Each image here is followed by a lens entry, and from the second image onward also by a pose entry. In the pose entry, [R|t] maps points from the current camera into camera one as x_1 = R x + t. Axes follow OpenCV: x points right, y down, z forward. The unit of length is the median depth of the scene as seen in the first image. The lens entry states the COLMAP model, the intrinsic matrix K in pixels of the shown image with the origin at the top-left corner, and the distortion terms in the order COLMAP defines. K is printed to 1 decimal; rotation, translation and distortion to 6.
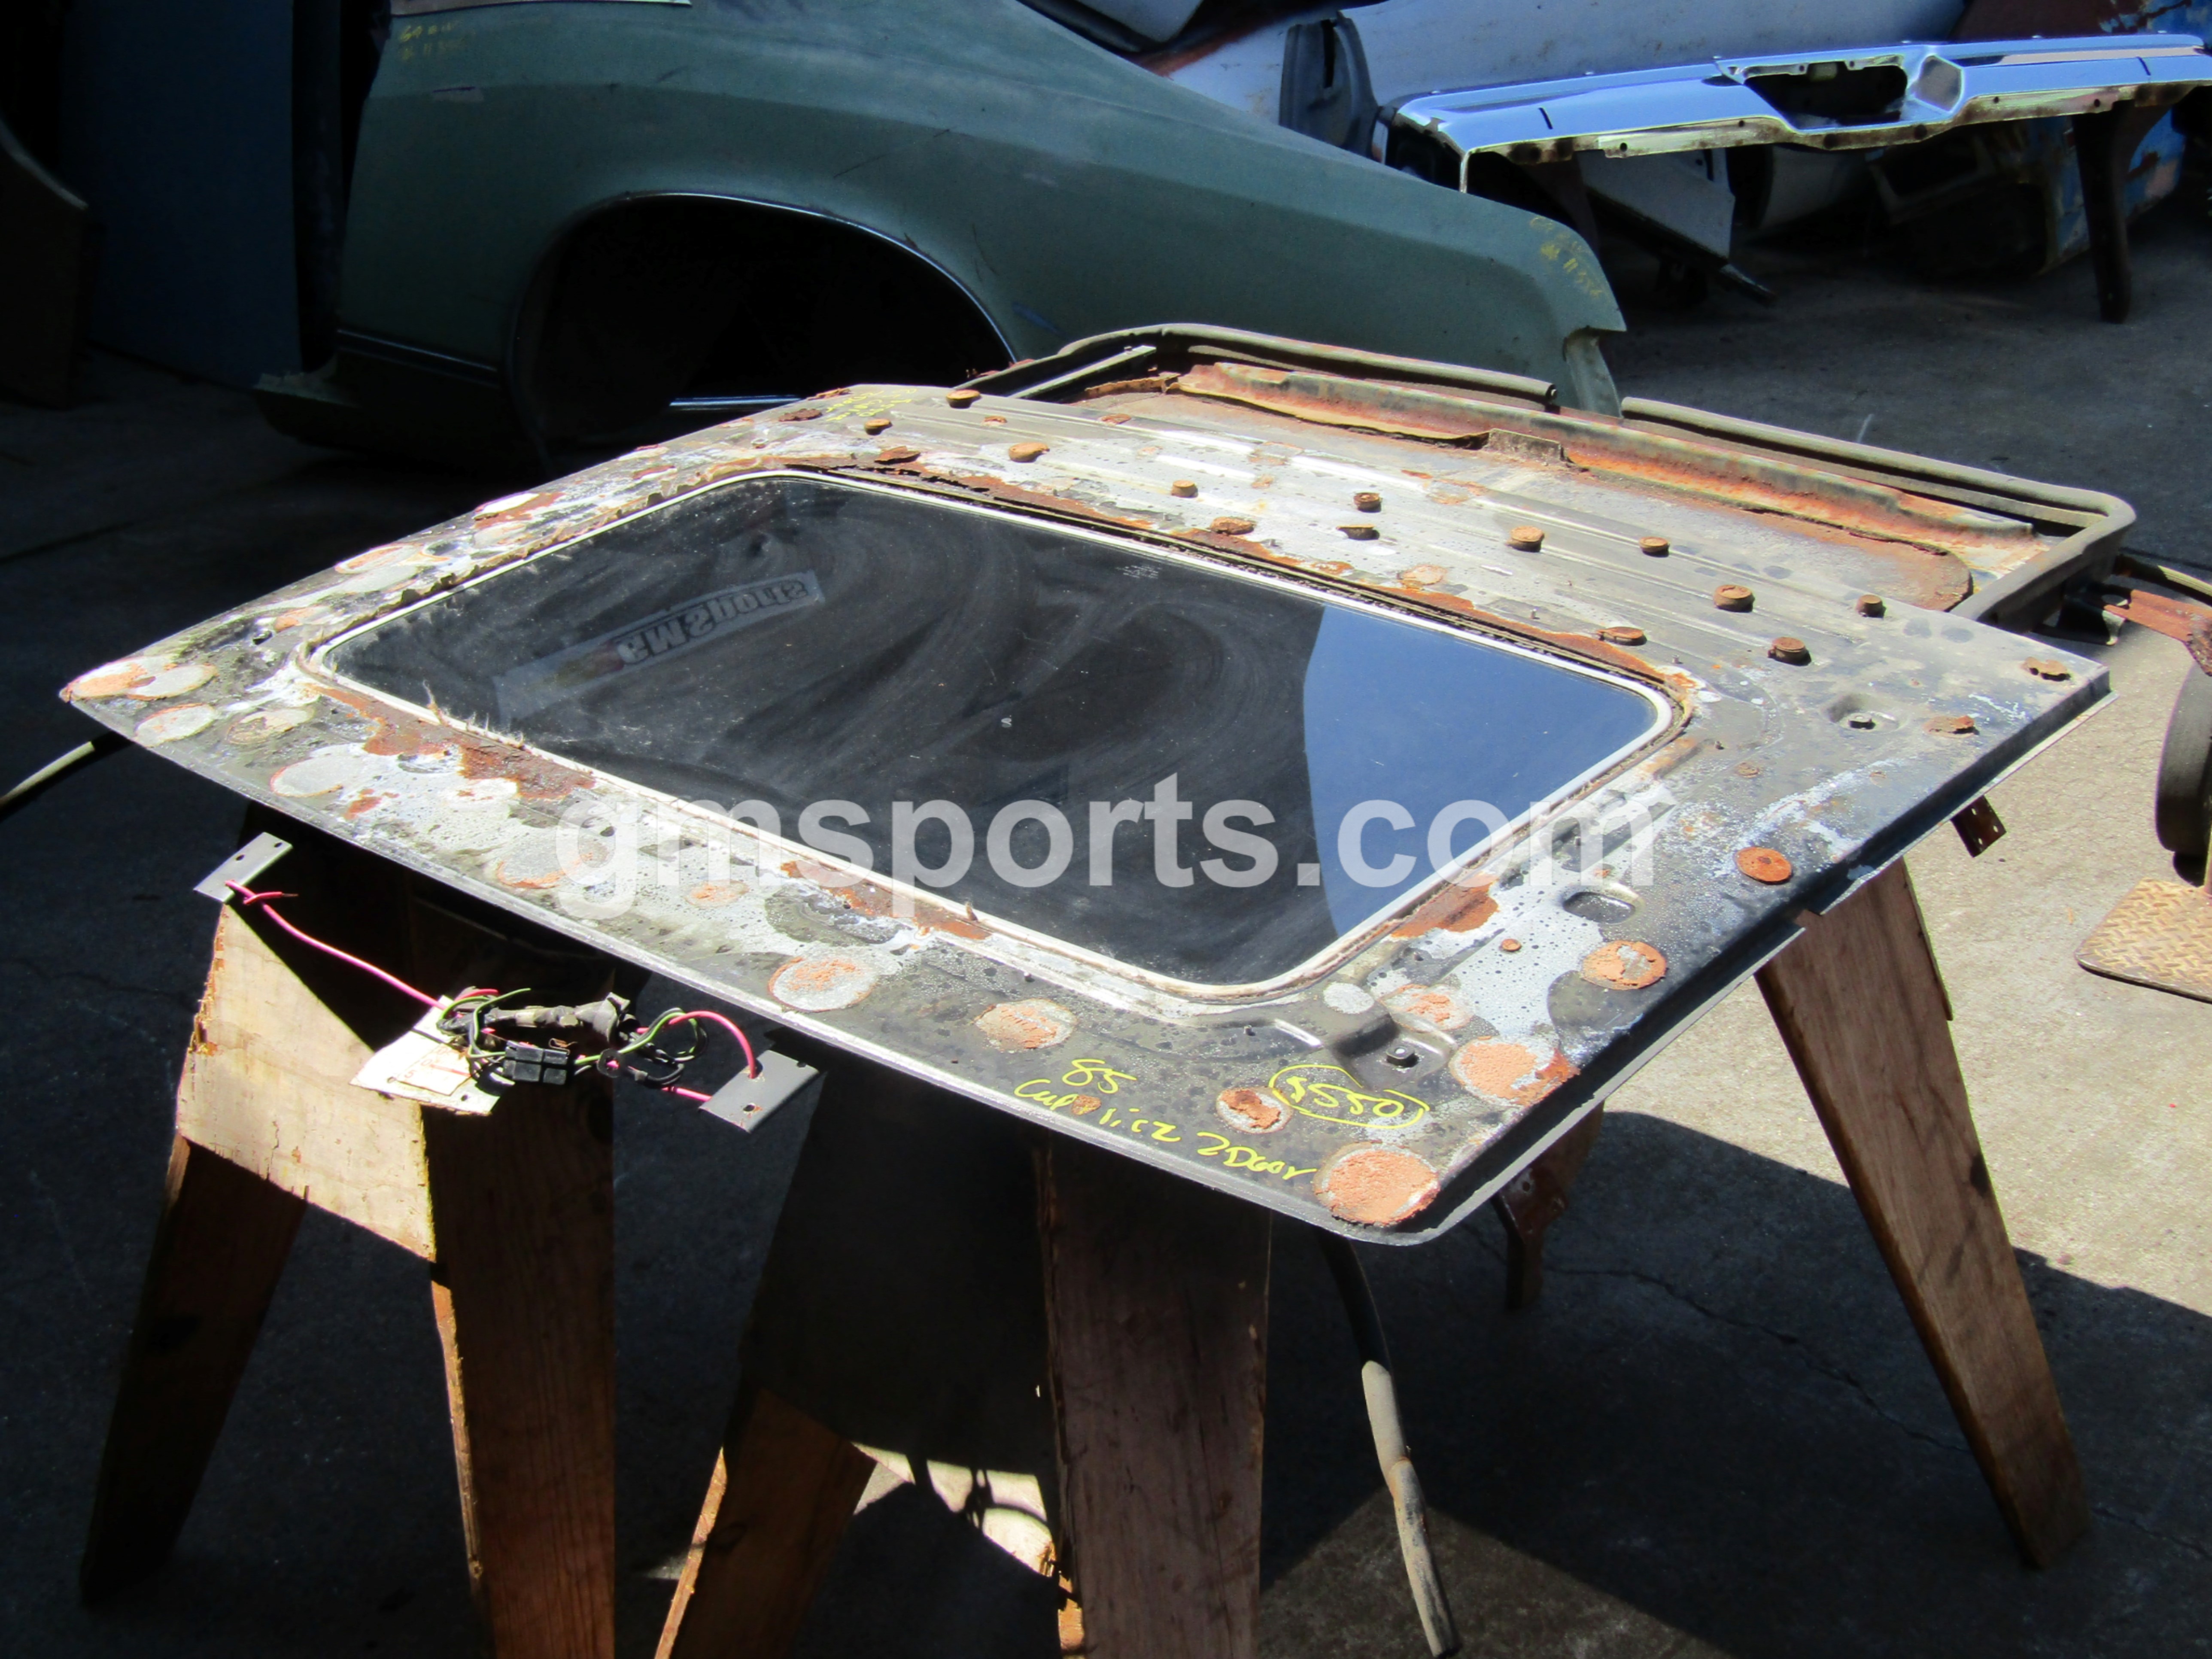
lens RADIAL K [[2873.0, 0, 1087.7], [0, 2873.0, 831.2], [0, 0, 1]] dist [-0.001812, 0.000000]
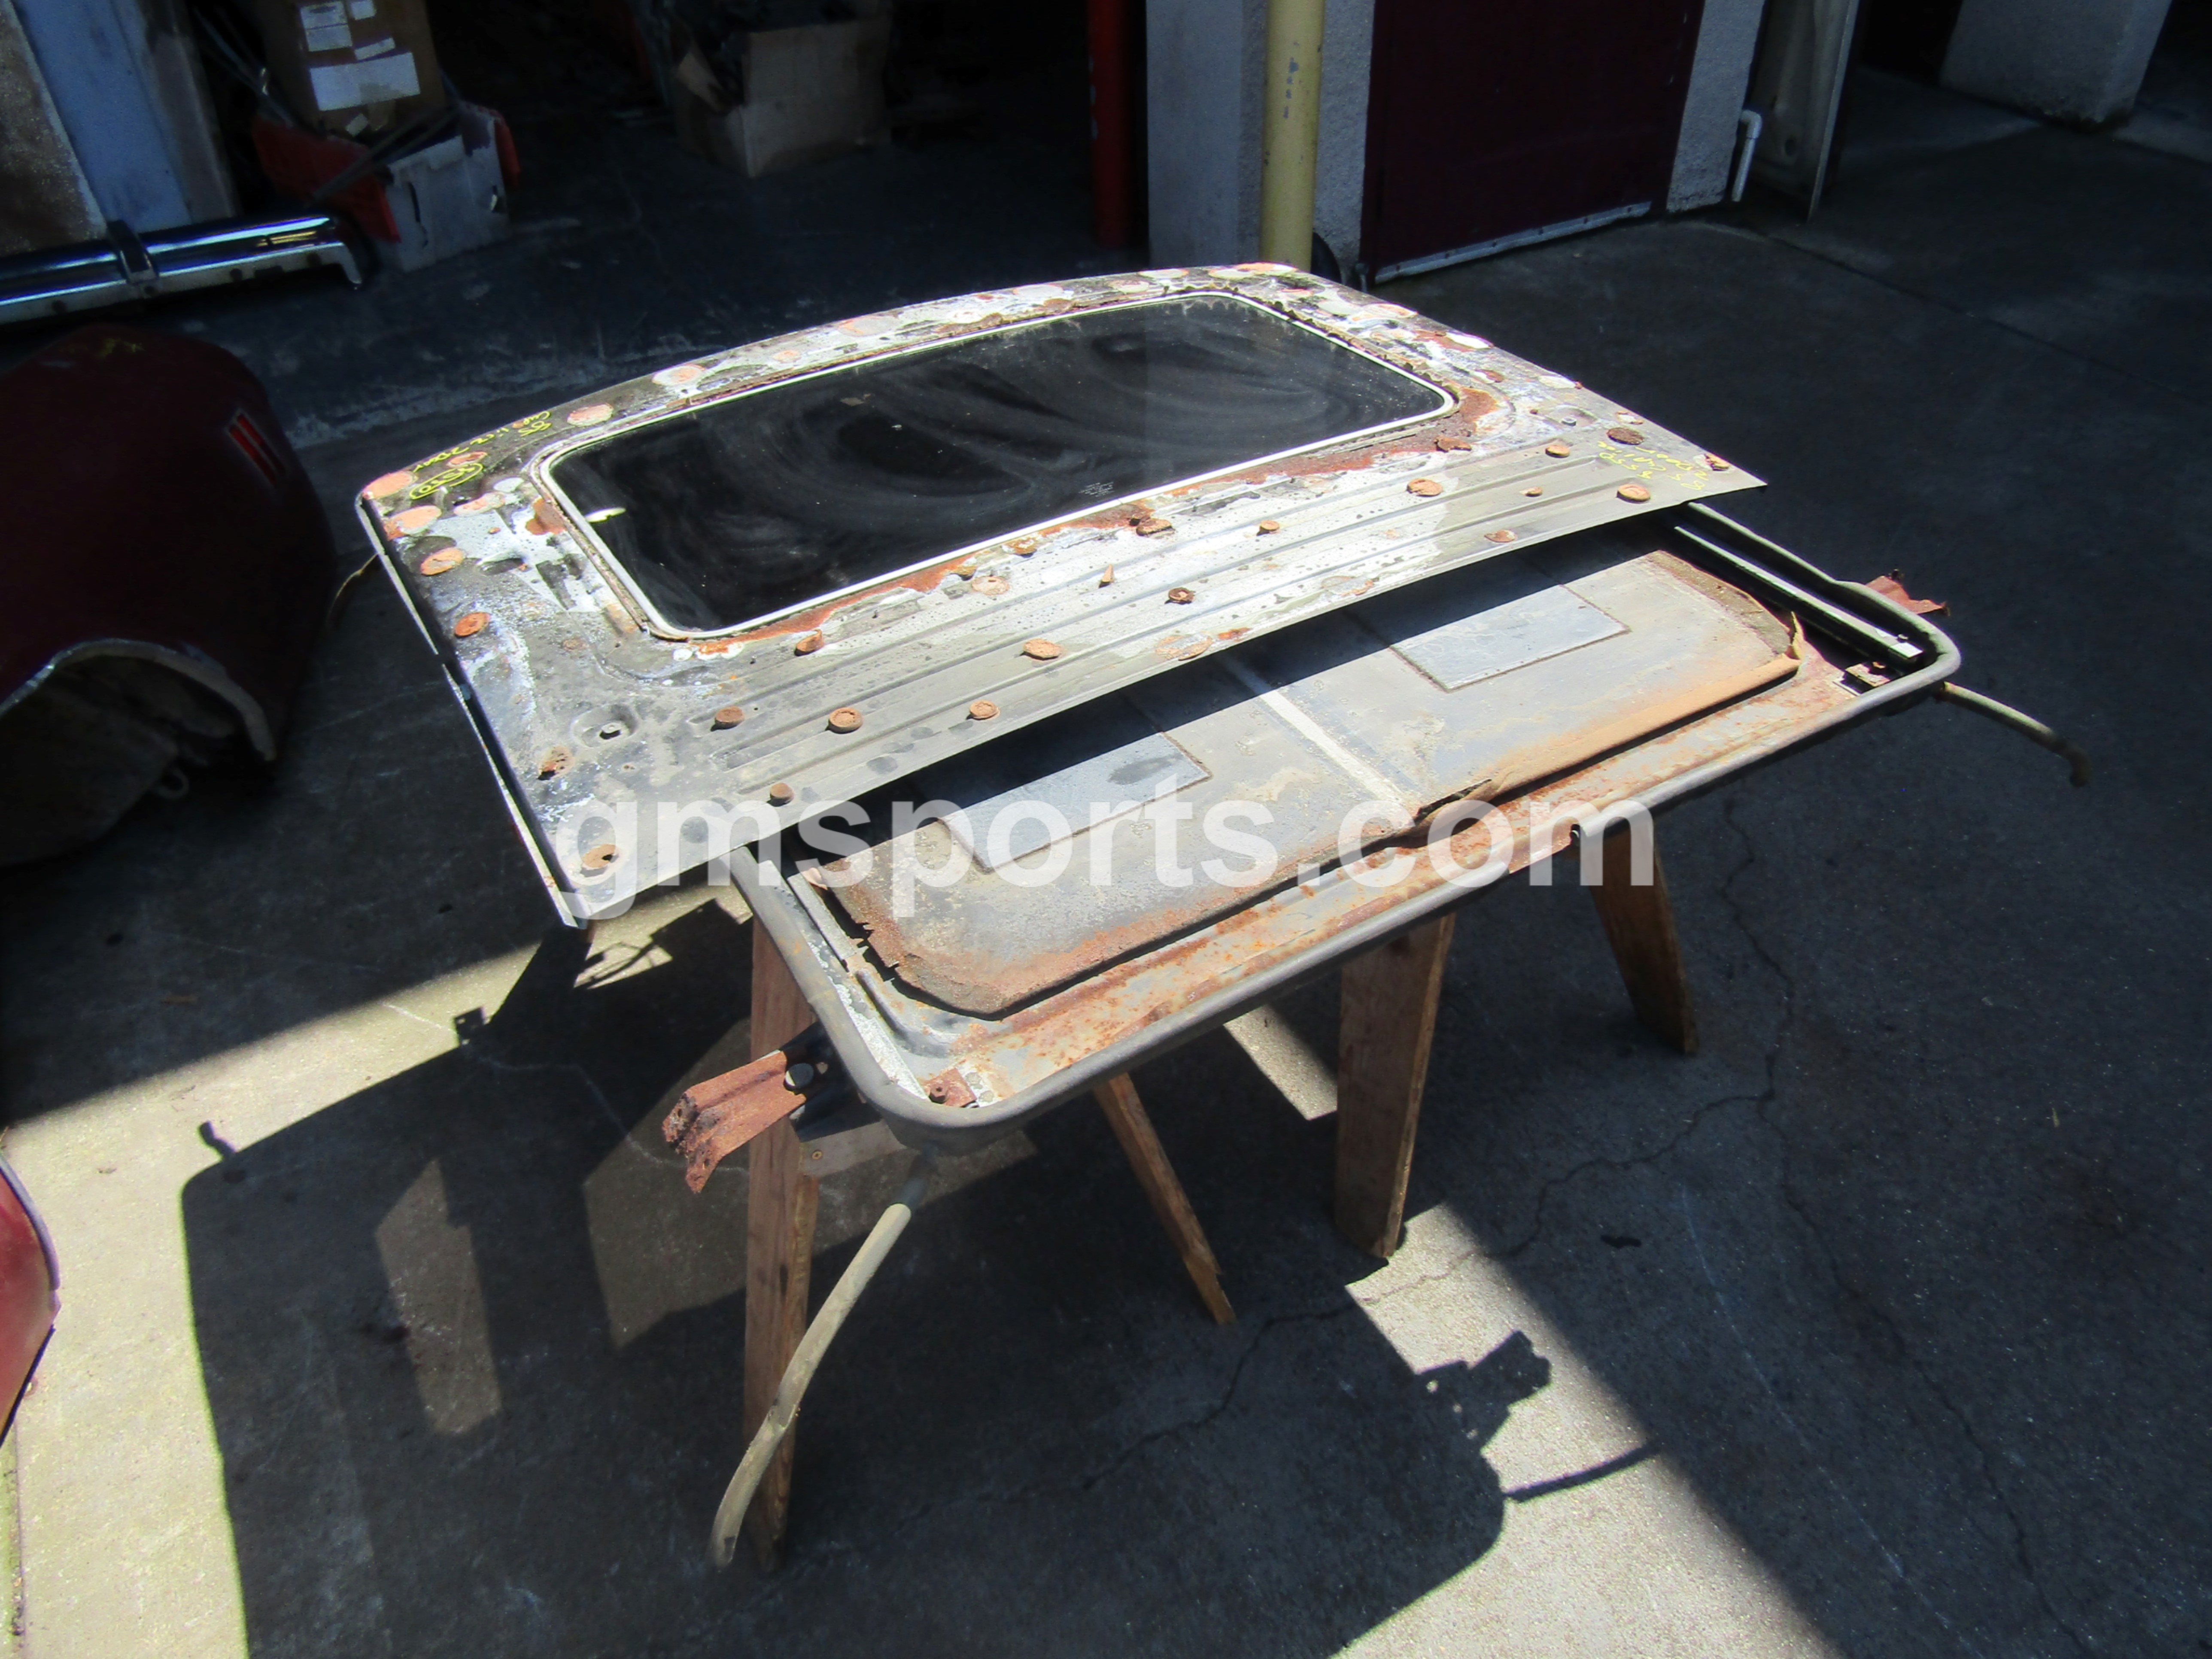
lens RADIAL K [[1593.9, 0, 1108.3], [0, 1593.9, 826.9], [0, 0, 1]] dist [-0.007161, 0.002118]
pose [[-0.302910, 0.634564, -0.711037, 0.638685], [-0.379147, 0.604263, 0.700795, -0.513319], [0.874353, 0.481866, 0.057555, 1.032385]]
